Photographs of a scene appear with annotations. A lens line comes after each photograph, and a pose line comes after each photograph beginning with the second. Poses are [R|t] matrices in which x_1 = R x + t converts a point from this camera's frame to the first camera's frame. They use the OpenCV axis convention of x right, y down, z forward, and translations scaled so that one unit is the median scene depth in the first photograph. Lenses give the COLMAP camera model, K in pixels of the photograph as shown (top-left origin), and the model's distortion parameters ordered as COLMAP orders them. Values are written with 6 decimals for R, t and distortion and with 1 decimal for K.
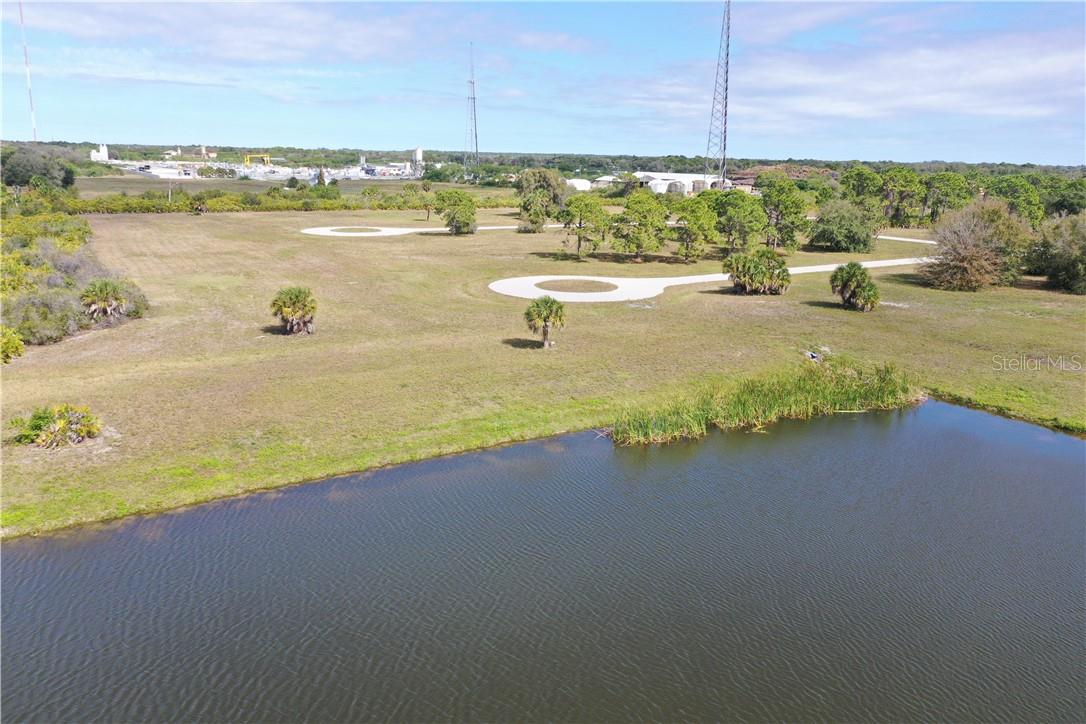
lens RADIAL K [[856.4, 0, 543.0], [0, 856.4, 362.0], [0, 0, 1]] dist [0.002966, -0.004309]
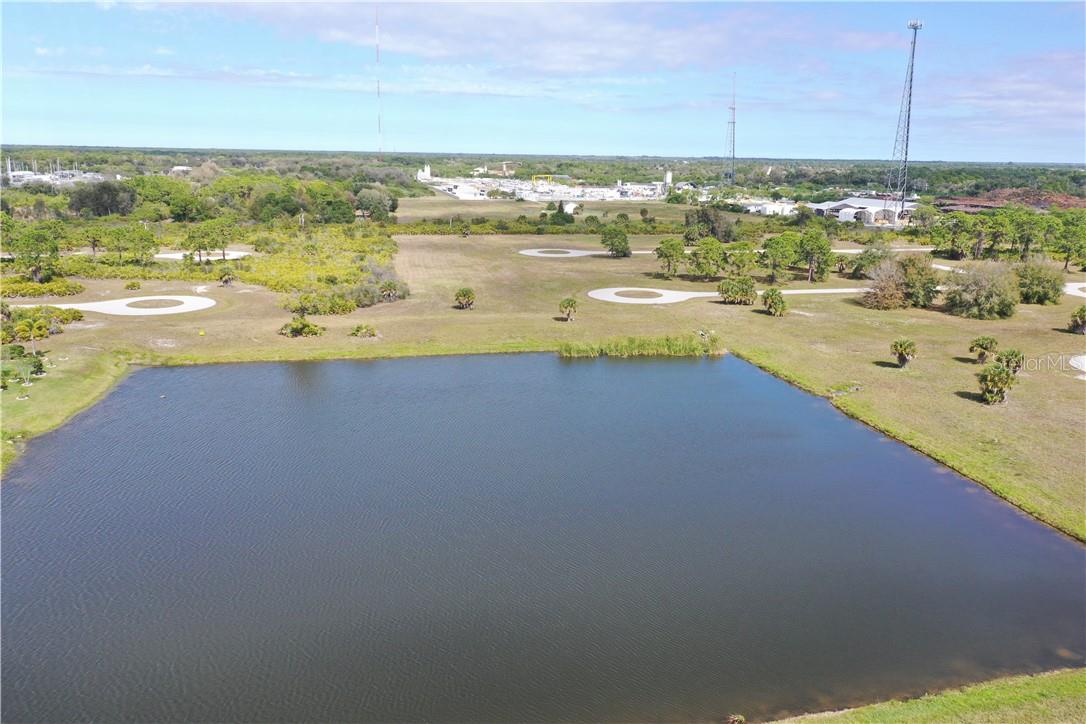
lens RADIAL K [[856.4, 0, 543.0], [0, 856.4, 362.0], [0, 0, 1]] dist [0.002966, -0.004309]
pose [[0.942479, 0.073302, -0.326129, 0.430583], [-0.074906, 0.997161, 0.007655, 0.048308], [0.325765, 0.017214, 0.945294, -0.693877]]
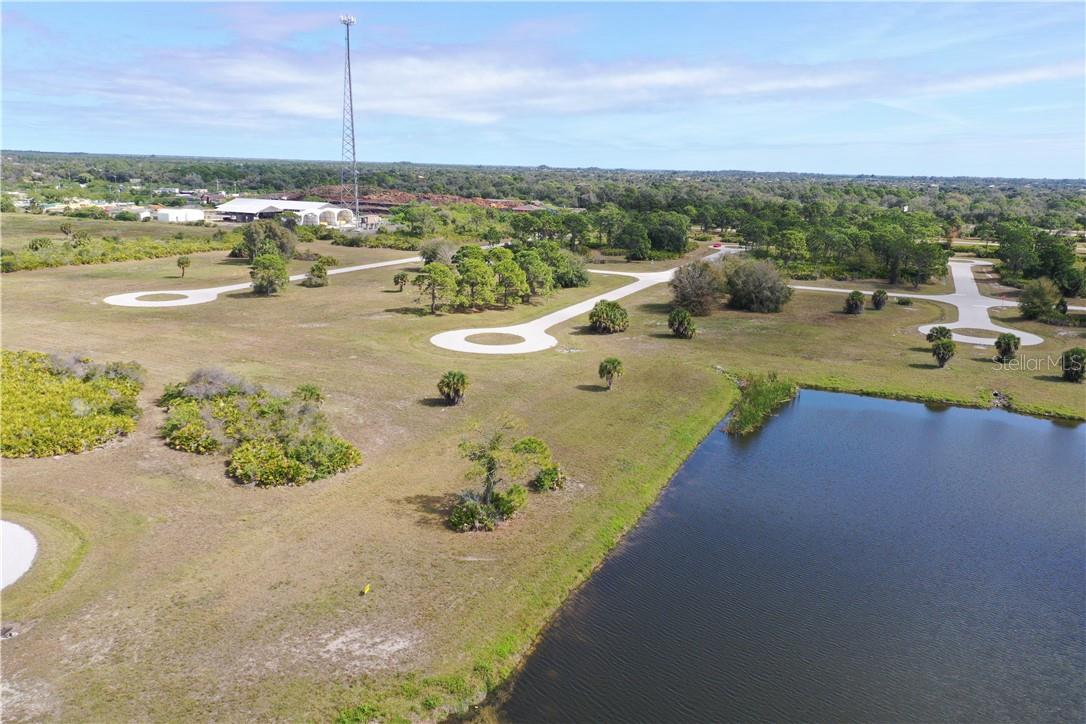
lens RADIAL K [[864.9, 0, 548.4], [0, 864.9, 340.7], [0, 0, 1]] dist [0.008002, 0.007011]
pose [[0.830915, -0.107695, 0.545878, -0.634735], [0.120324, 0.992654, 0.012685, -0.092287], [-0.543234, 0.055142, 0.837769, -0.192044]]
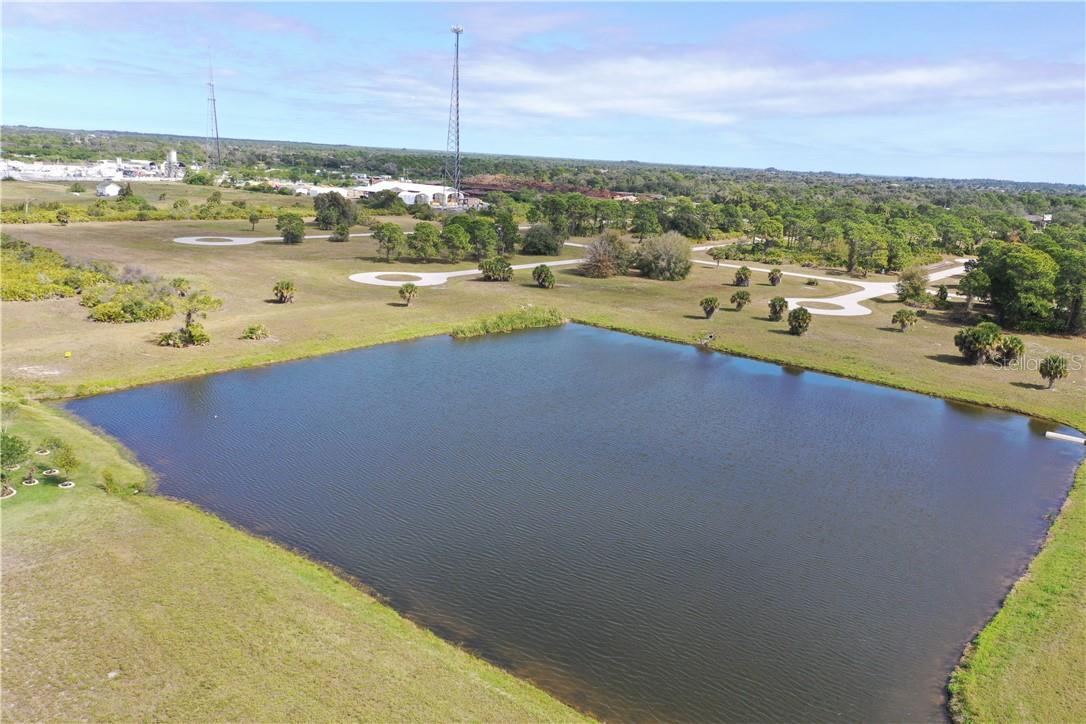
lens RADIAL K [[852.7, 0, 546.3], [0, 852.7, 364.3], [0, 0, 1]] dist [0.008181, 0.002472]
pose [[0.948177, -0.044463, 0.314616, -0.237552], [0.039823, 0.998983, 0.021164, 0.066385], [-0.315237, -0.007538, 0.948983, -0.792521]]
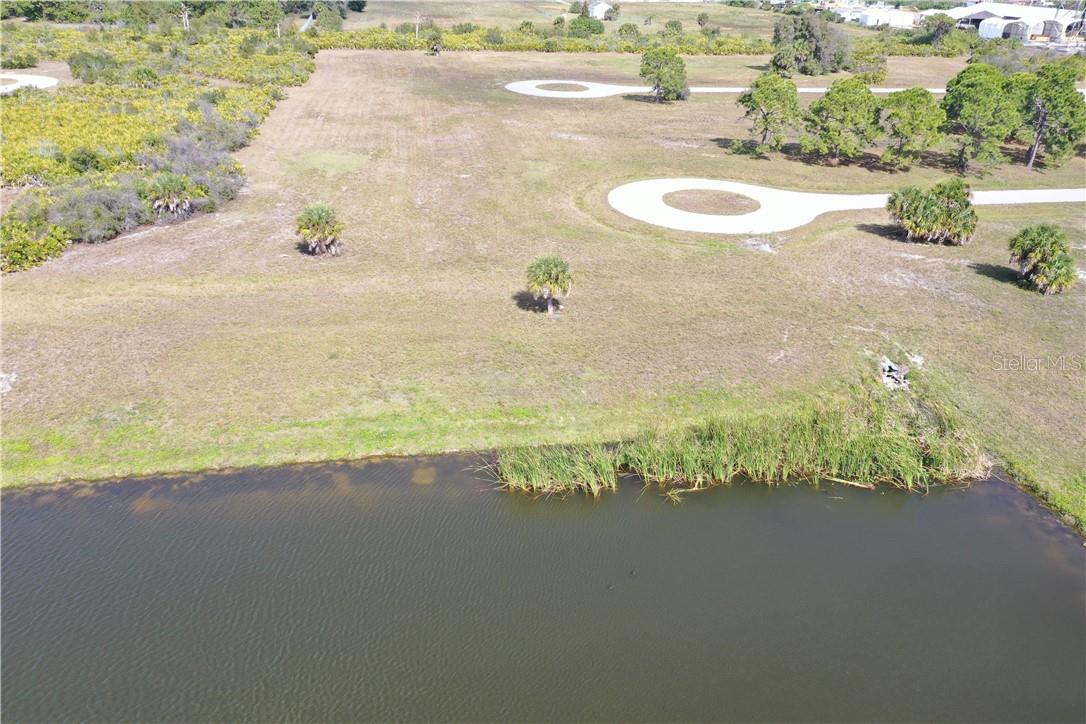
lens RADIAL K [[852.7, 0, 546.3], [0, 852.7, 364.3], [0, 0, 1]] dist [0.008181, 0.002472]
pose [[0.929038, 0.170492, -0.328360, 0.193224], [-0.098944, 0.969663, 0.223525, -0.104964], [0.356508, -0.175174, 0.917723, 0.131409]]
